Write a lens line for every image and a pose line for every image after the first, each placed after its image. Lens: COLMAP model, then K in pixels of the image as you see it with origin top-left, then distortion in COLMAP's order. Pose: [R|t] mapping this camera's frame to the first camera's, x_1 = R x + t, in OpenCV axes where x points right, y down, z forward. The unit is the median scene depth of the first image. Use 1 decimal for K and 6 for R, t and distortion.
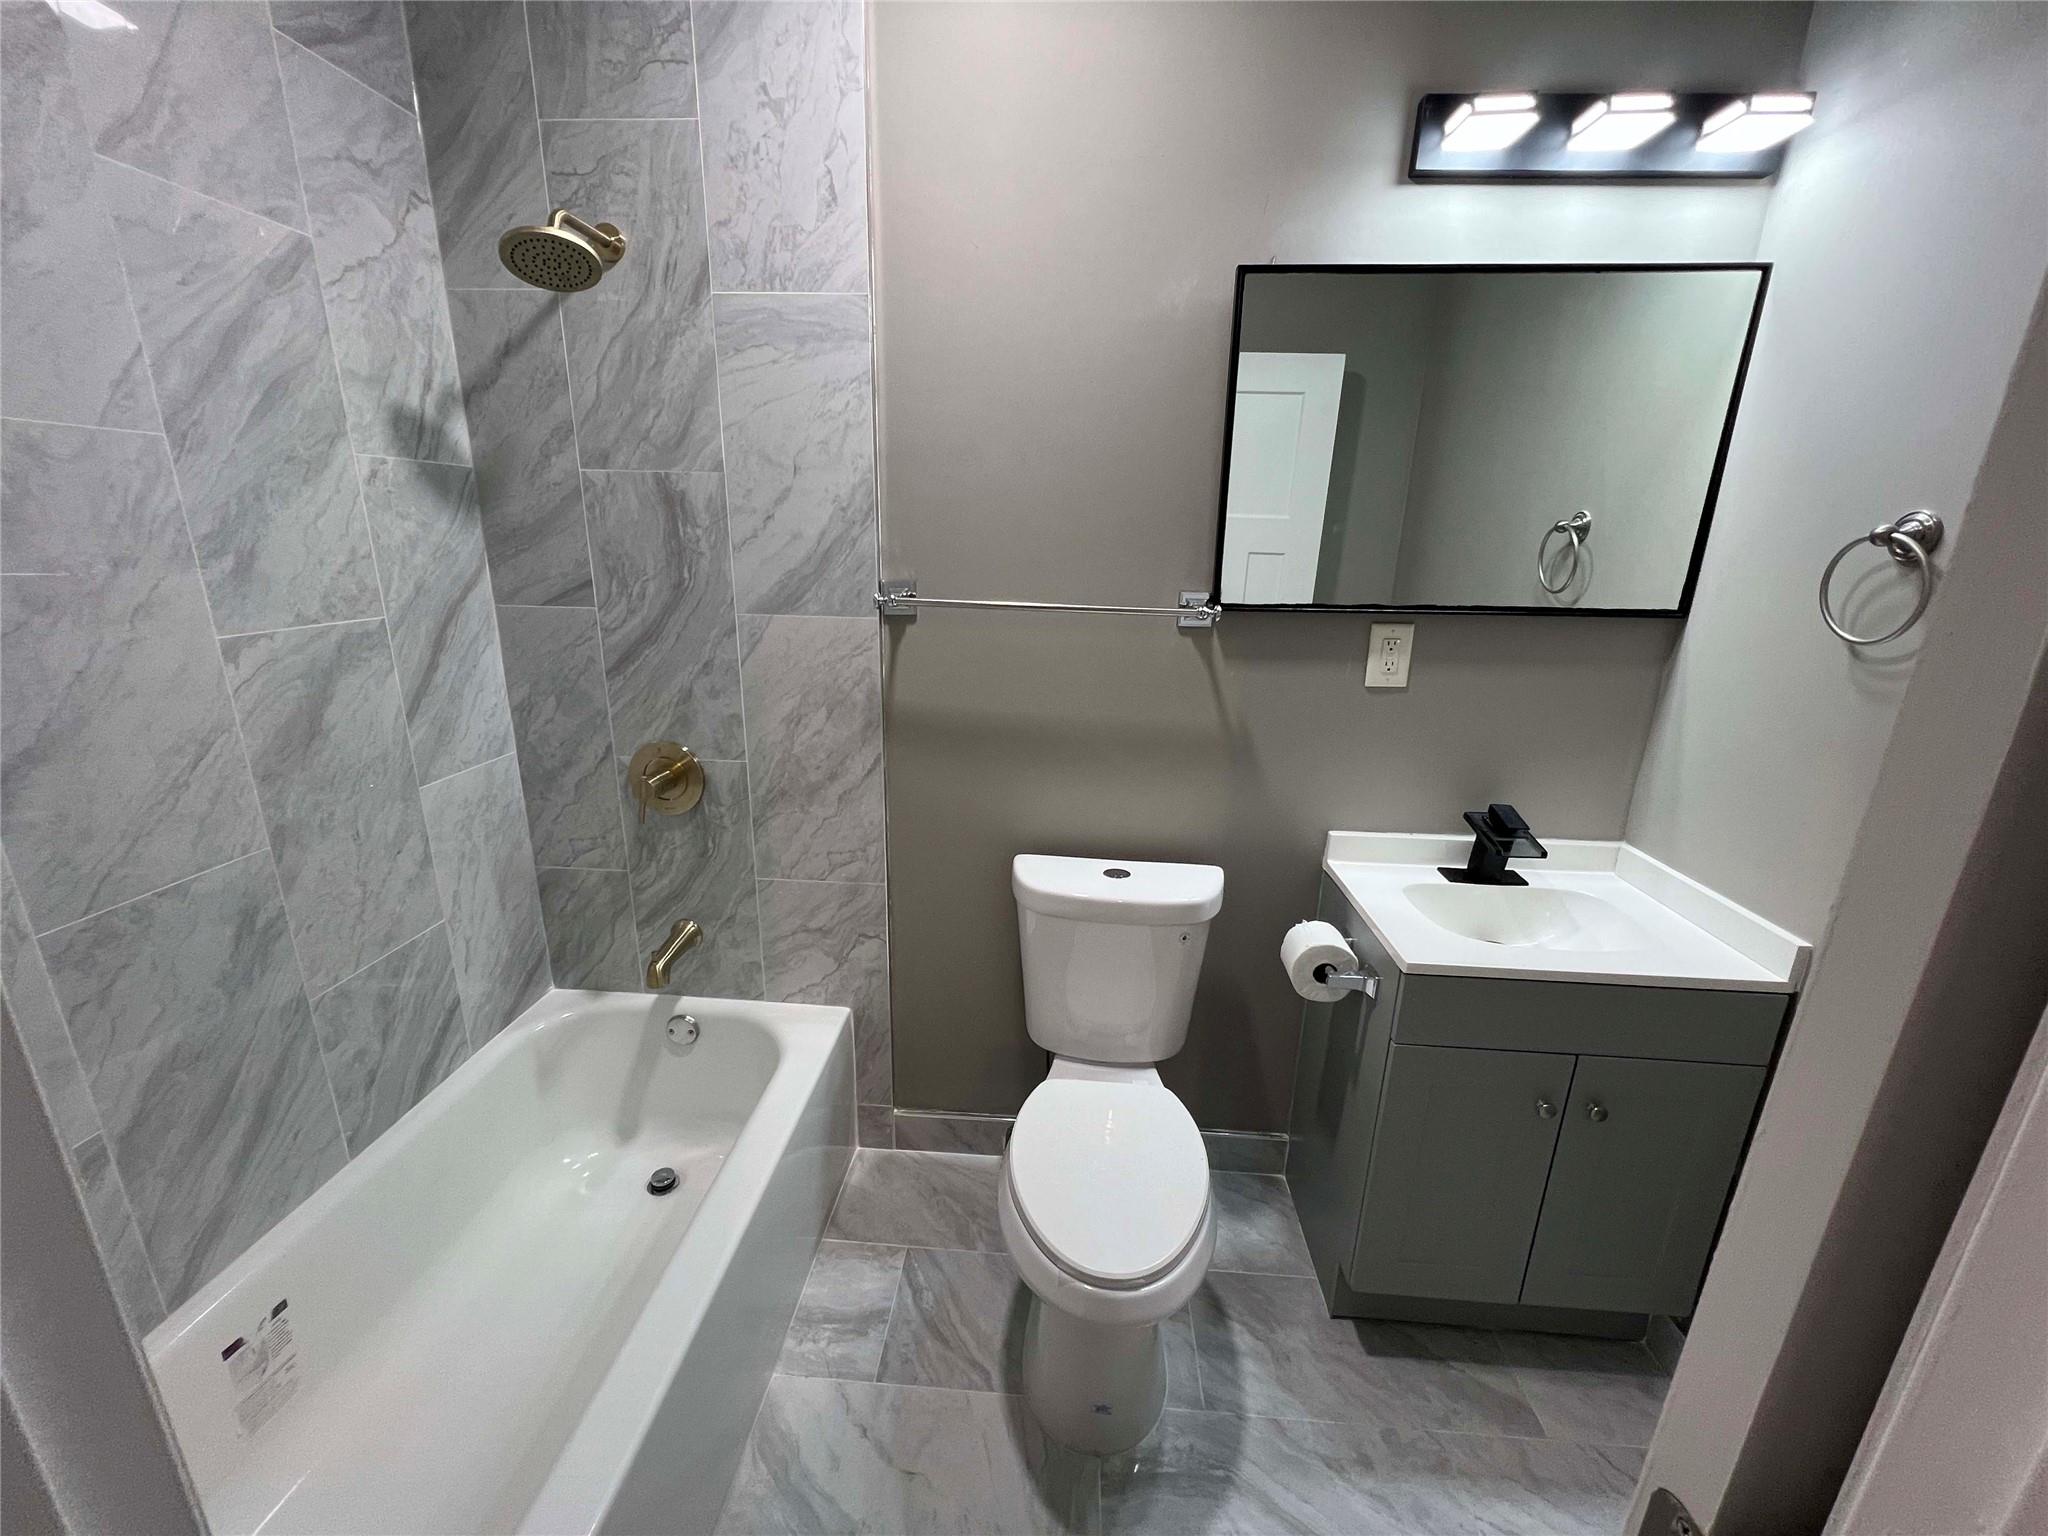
lens RADIAL K [[828.3, 0, 1017.3], [0, 828.3, 774.1], [0, 0, 1]] dist [0.000954, 0.000157]
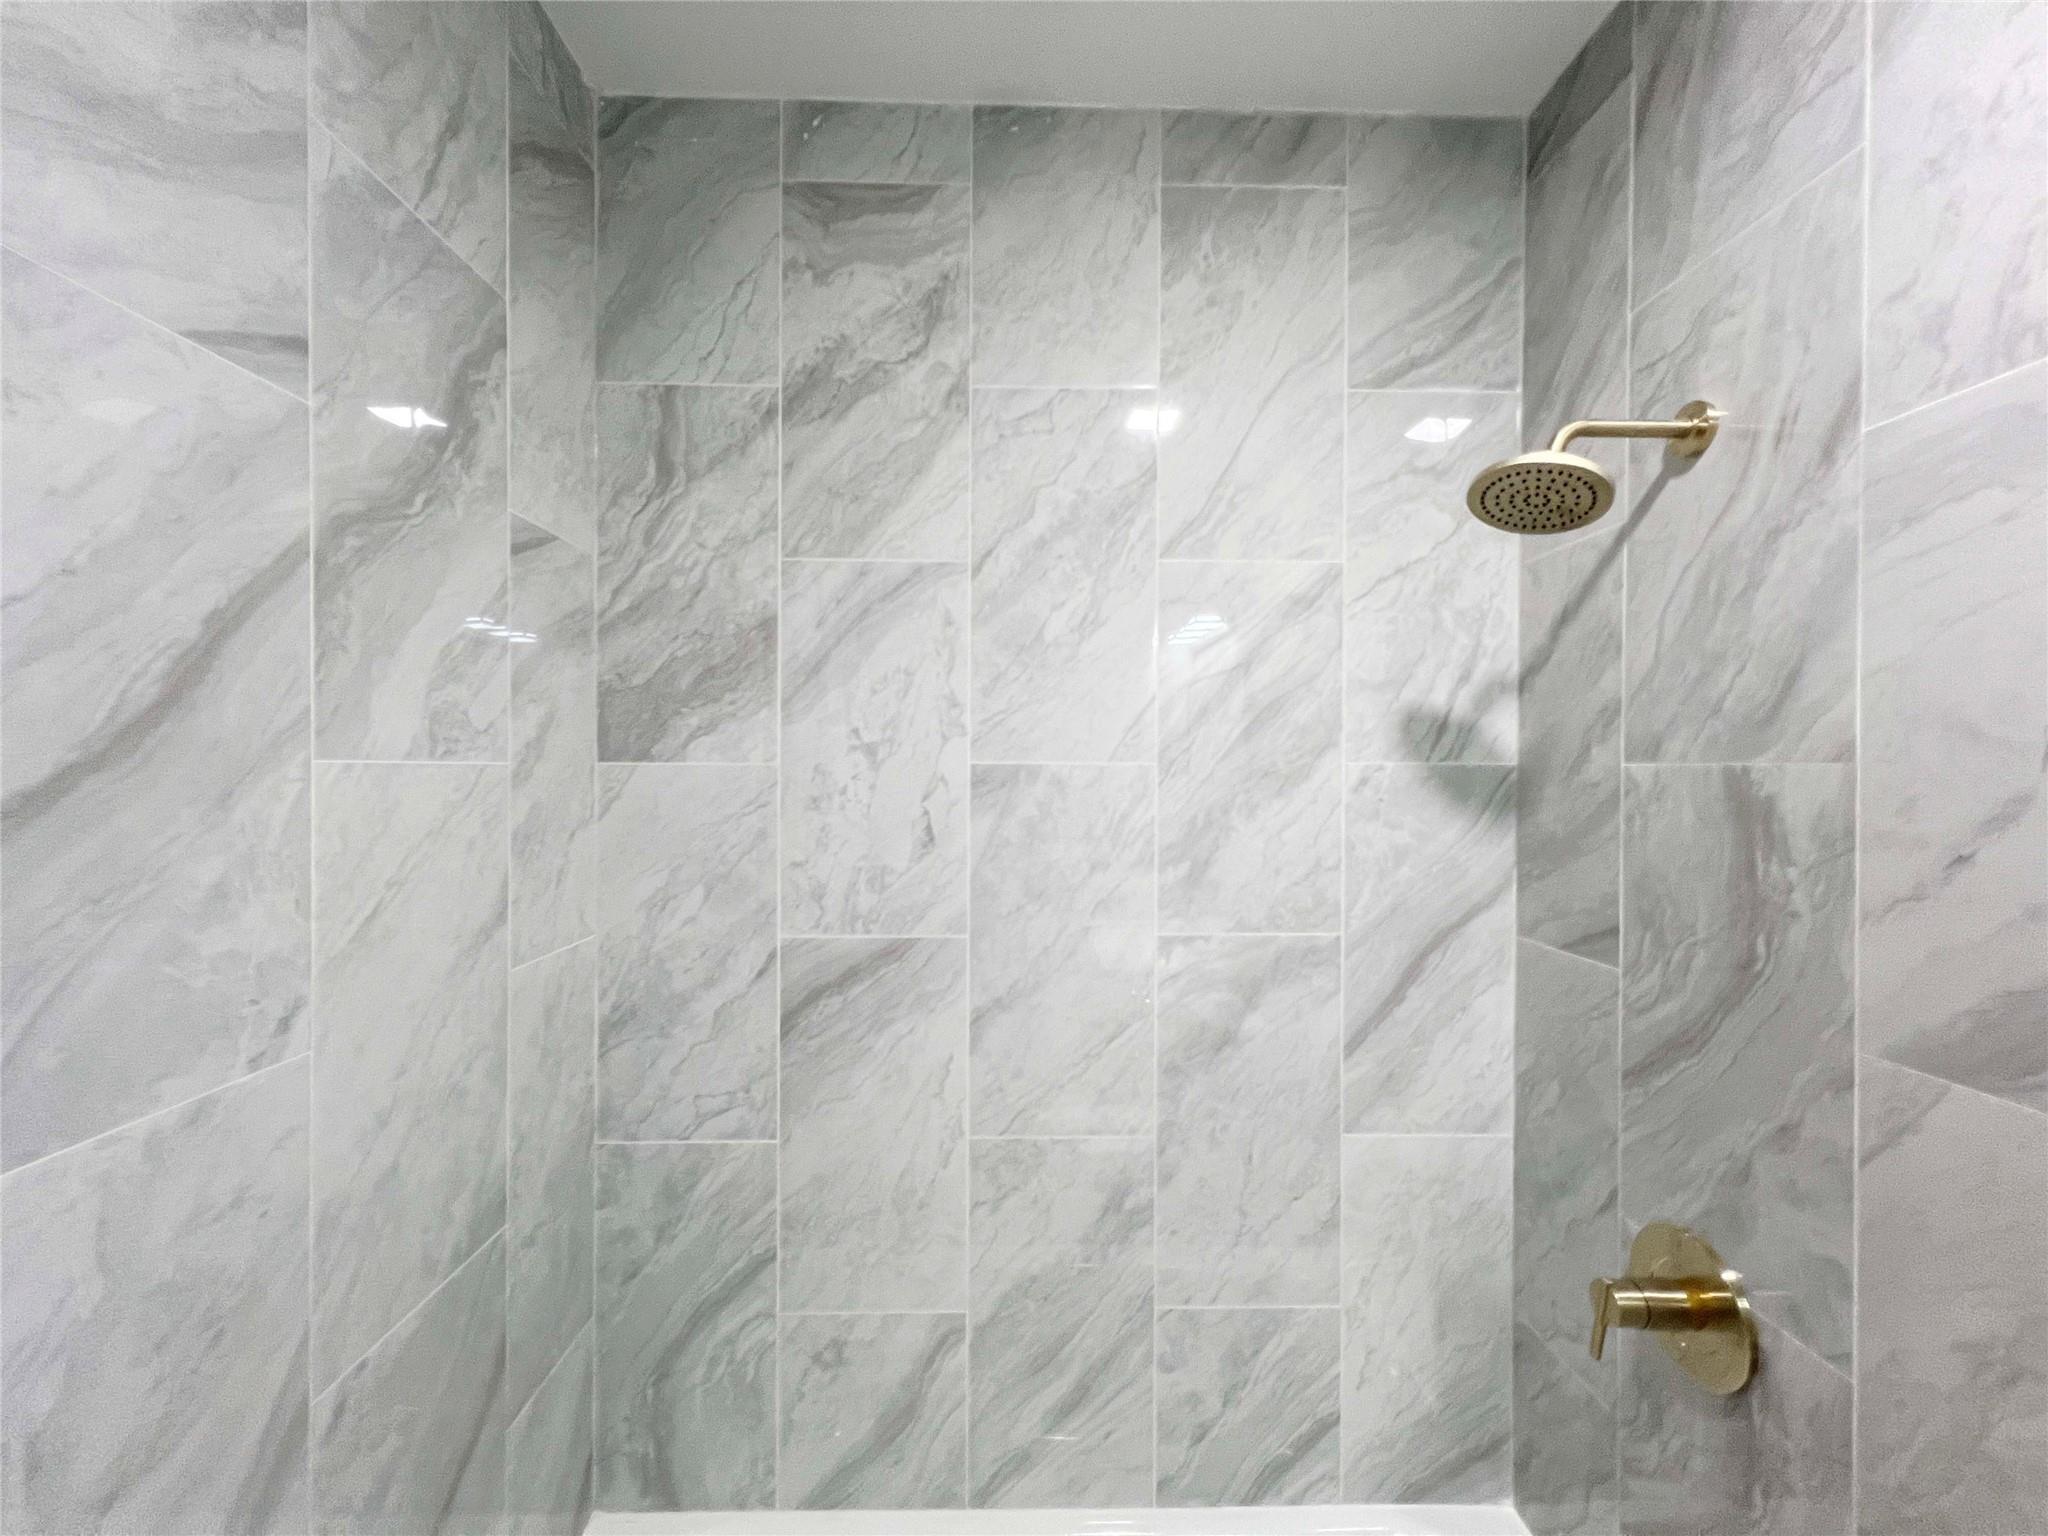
lens RADIAL K [[815.8, 0, 1020.1], [0, 815.8, 771.9], [0, 0, 1]] dist [0.000693, 0.000027]
pose [[0.092219, -0.016545, -0.995601, 0.082583], [-0.281326, 0.958693, -0.041990, -0.217653], [0.955171, 0.283961, 0.083755, 0.533219]]
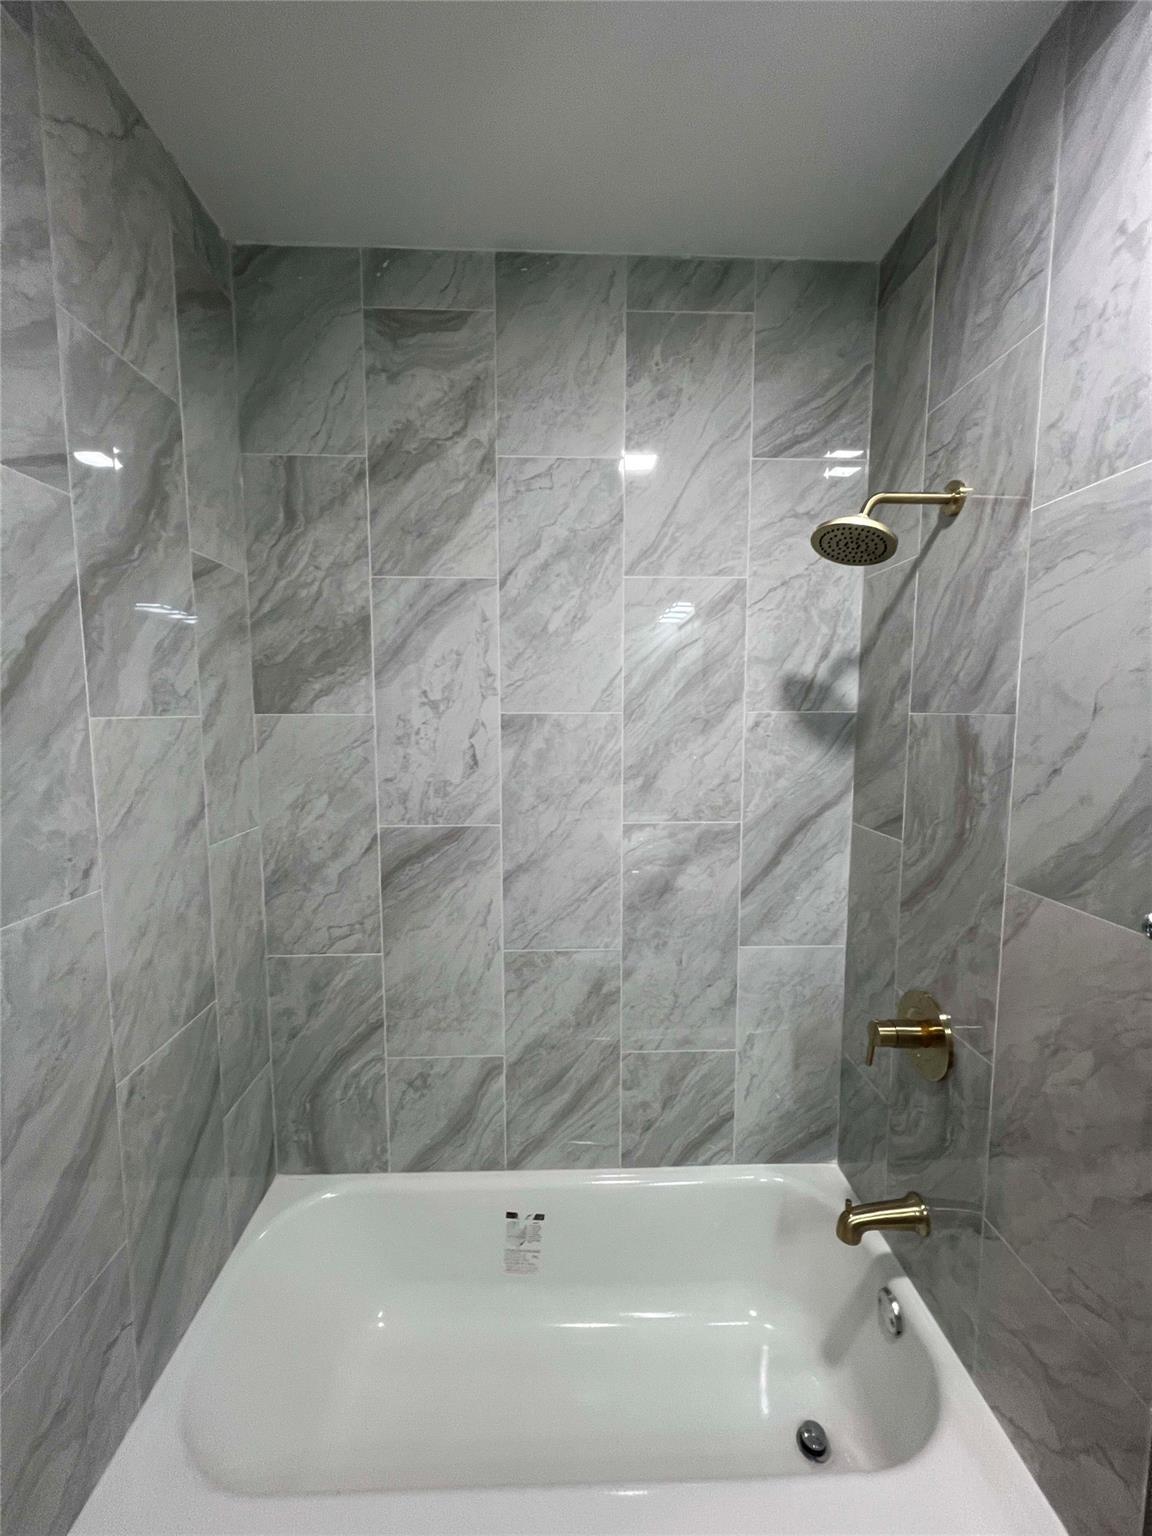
lens RADIAL K [[611.9, 0, 571.2], [0, 611.9, 767.6], [0, 0, 1]] dist [0.000693, 0.000027]
pose [[0.106053, 0.072673, -0.991701, 0.216163], [-0.275676, 0.960380, 0.040897, -0.235547], [0.955382, 0.269051, 0.121885, 0.564395]]
